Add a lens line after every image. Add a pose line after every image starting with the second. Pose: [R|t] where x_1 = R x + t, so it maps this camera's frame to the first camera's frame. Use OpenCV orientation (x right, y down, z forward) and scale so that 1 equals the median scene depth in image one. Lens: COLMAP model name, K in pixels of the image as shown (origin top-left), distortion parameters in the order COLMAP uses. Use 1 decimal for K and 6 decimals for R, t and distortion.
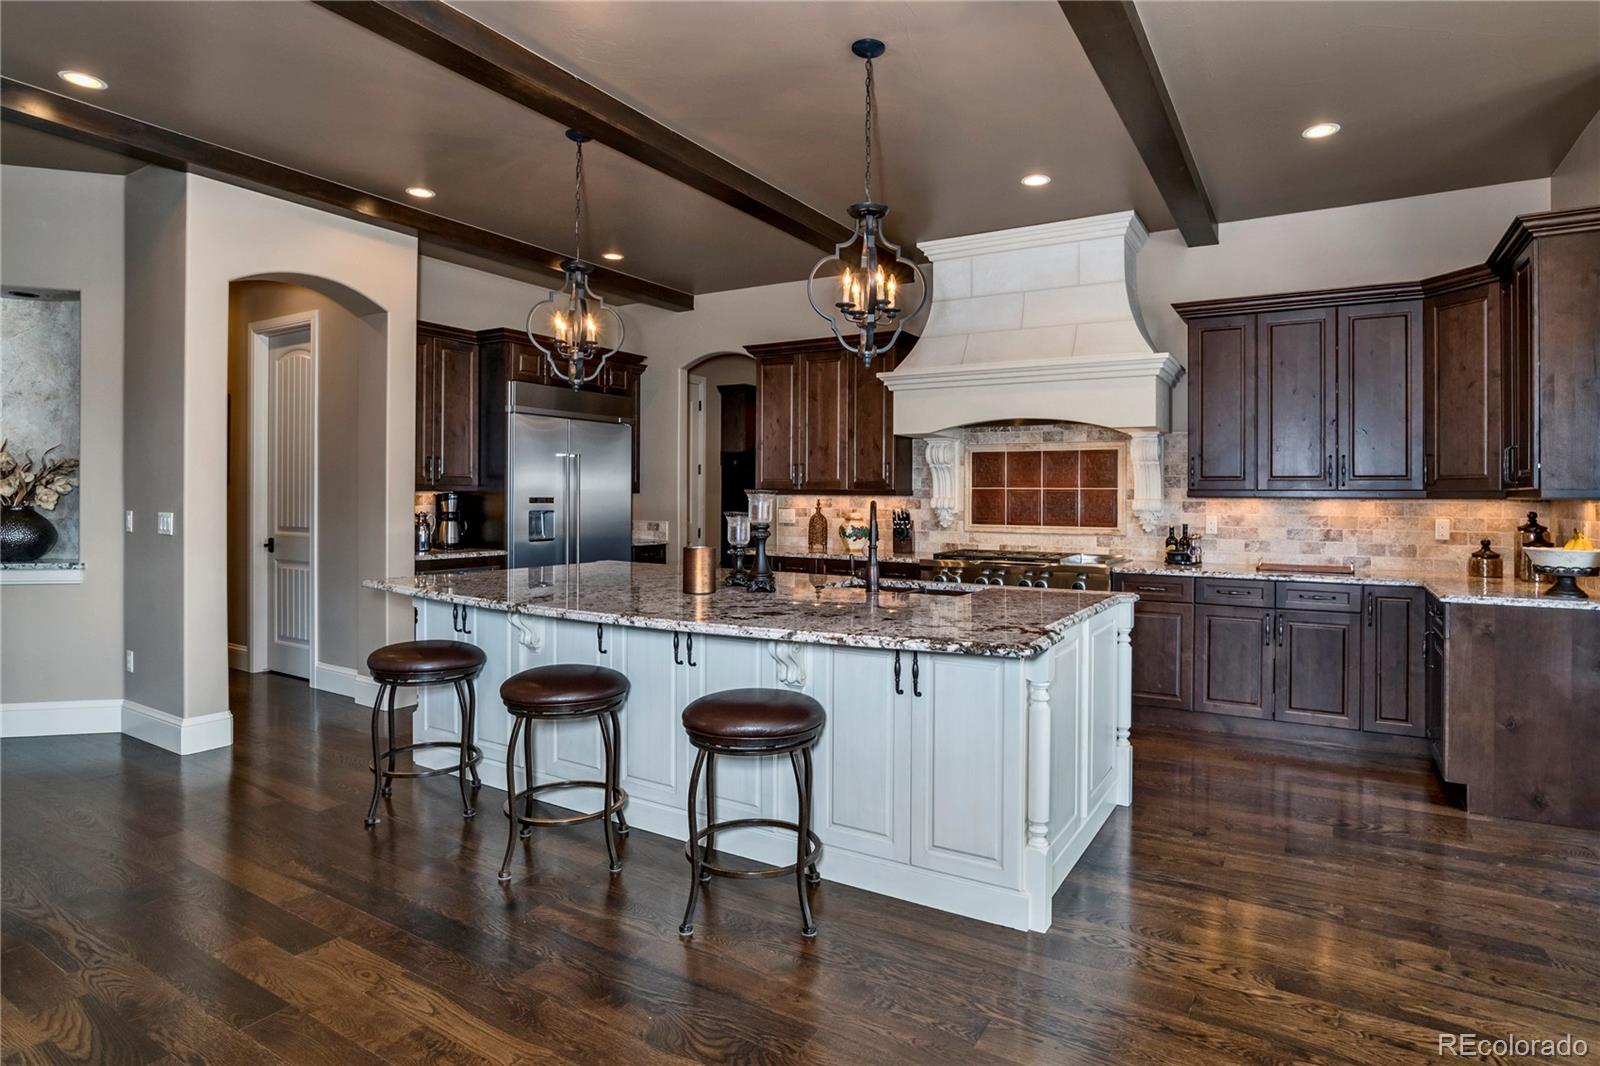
lens RADIAL K [[818.7, 0, 863.5], [0, 818.7, 497.0], [0, 0, 1]] dist [-0.032496, 0.013790]
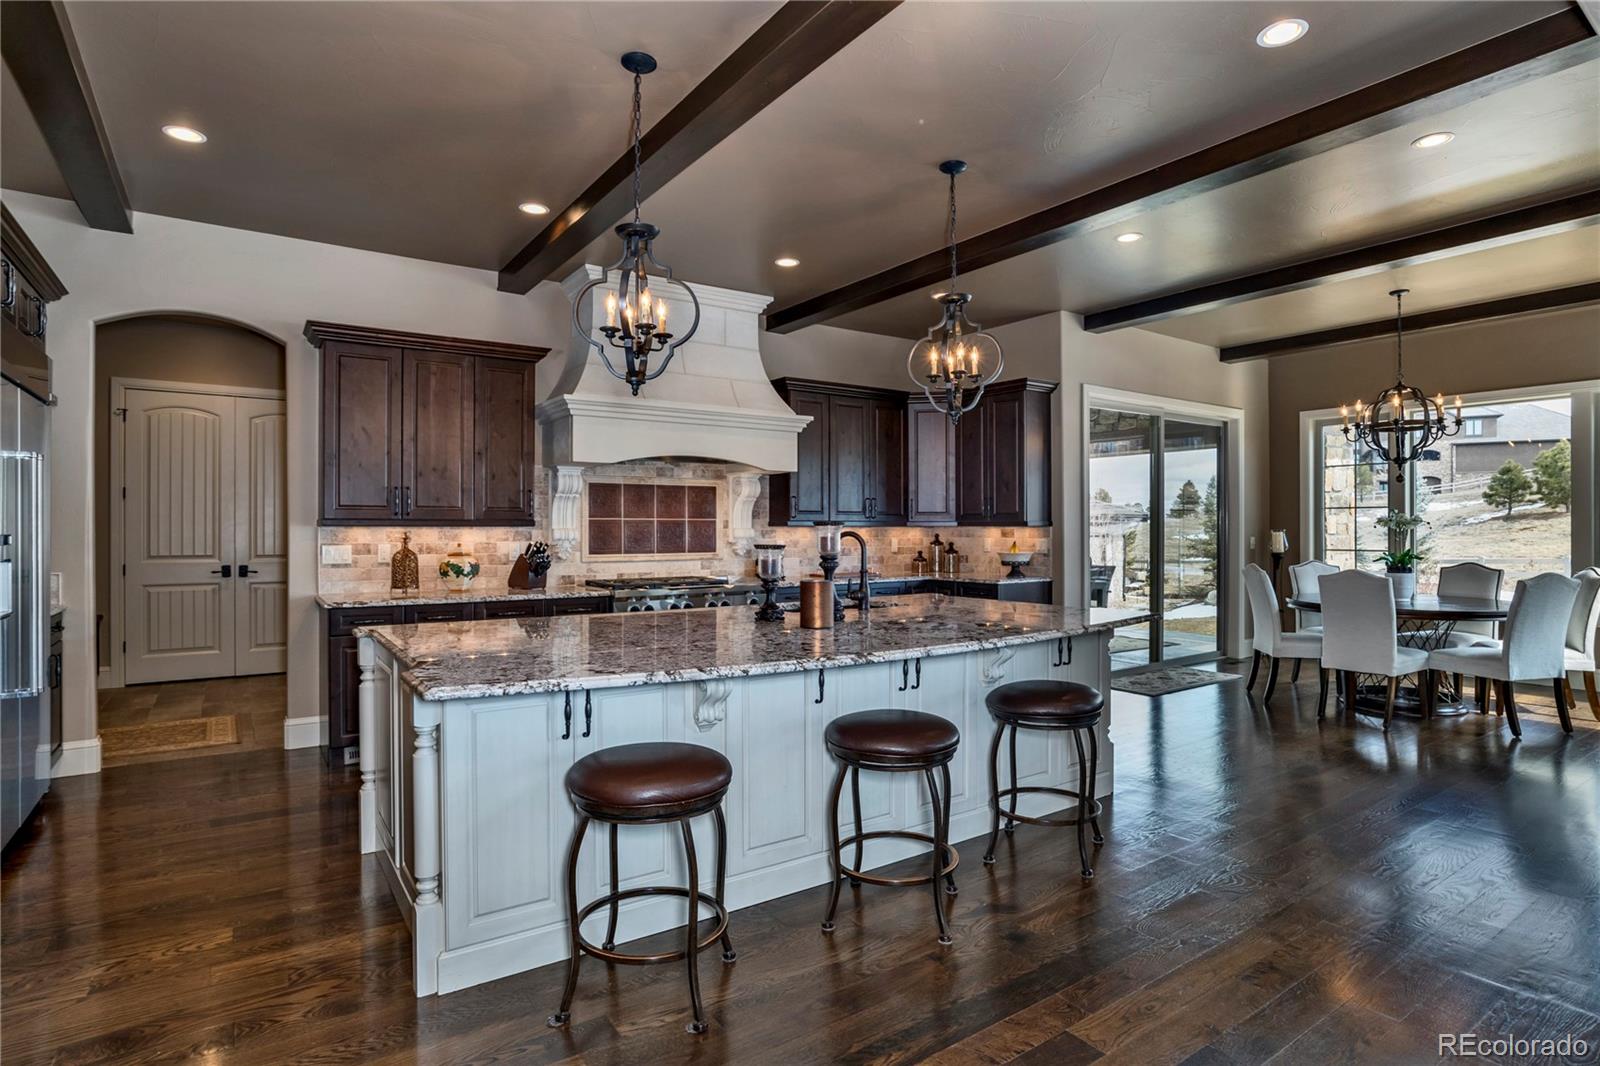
lens RADIAL K [[818.7, 0, 757.0], [0, 818.7, 517.2], [0, 0, 1]] dist [-0.032496, 0.013790]
pose [[0.481550, 0.002568, 0.876415, -0.686468], [0.003988, 0.999979, -0.005121, -0.007041], [-0.876410, 0.005961, 0.481530, 0.365463]]
